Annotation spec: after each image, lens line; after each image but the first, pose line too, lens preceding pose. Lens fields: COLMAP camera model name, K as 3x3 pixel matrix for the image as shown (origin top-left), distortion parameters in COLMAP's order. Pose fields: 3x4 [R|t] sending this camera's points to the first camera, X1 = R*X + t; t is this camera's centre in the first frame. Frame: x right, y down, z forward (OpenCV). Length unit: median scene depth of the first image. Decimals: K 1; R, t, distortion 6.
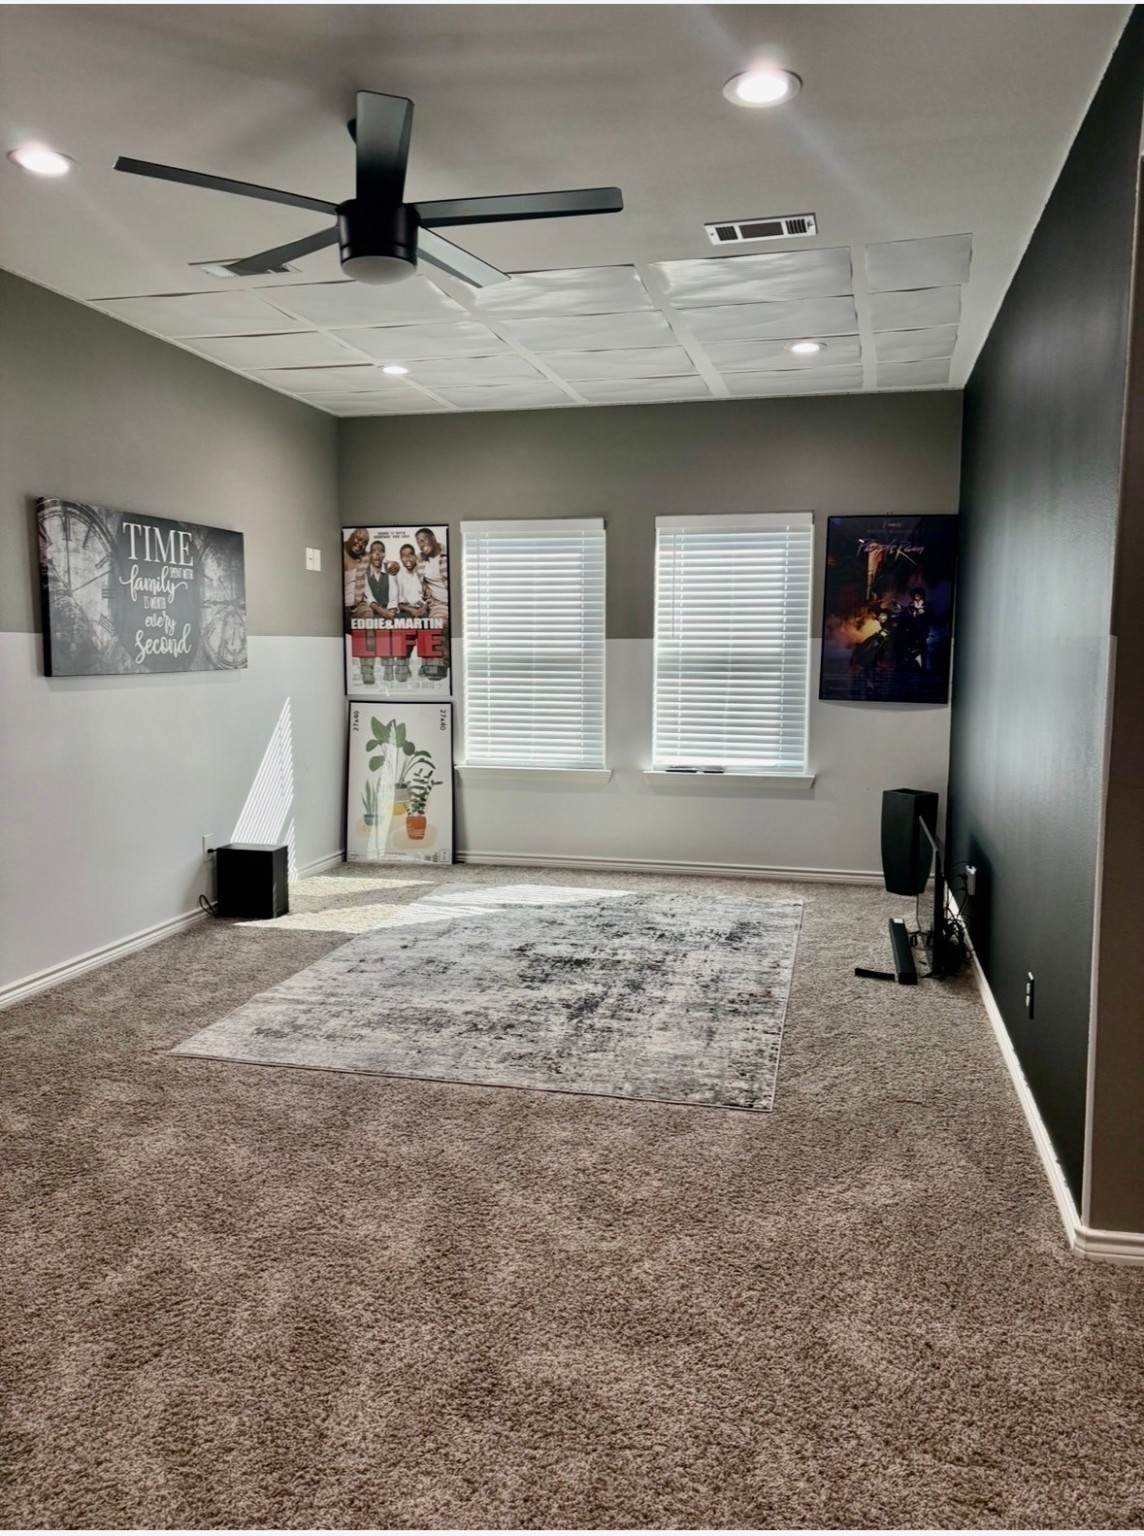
lens RADIAL K [[1155.2, 0, 570.1], [0, 1155.2, 776.2], [0, 0, 1]] dist [0.045733, -0.032002]
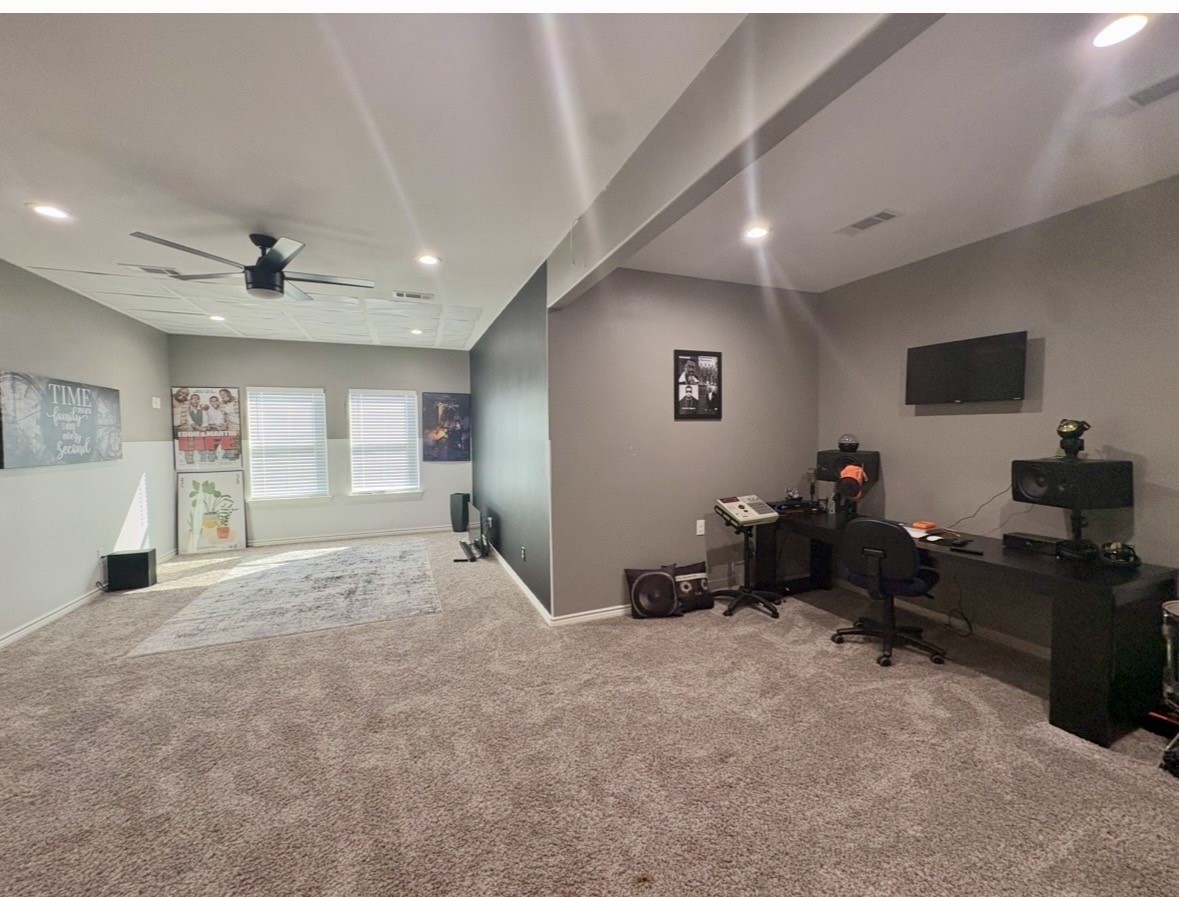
lens RADIAL K [[472.3, 0, 590.2], [0, 472.3, 448.1], [0, 0, 1]] dist [0.000062, -0.000020]
pose [[0.810616, -0.029306, 0.584845, -0.127537], [0.081137, 0.994734, -0.062614, 0.000975], [-0.579930, 0.098208, 0.808725, -0.100103]]
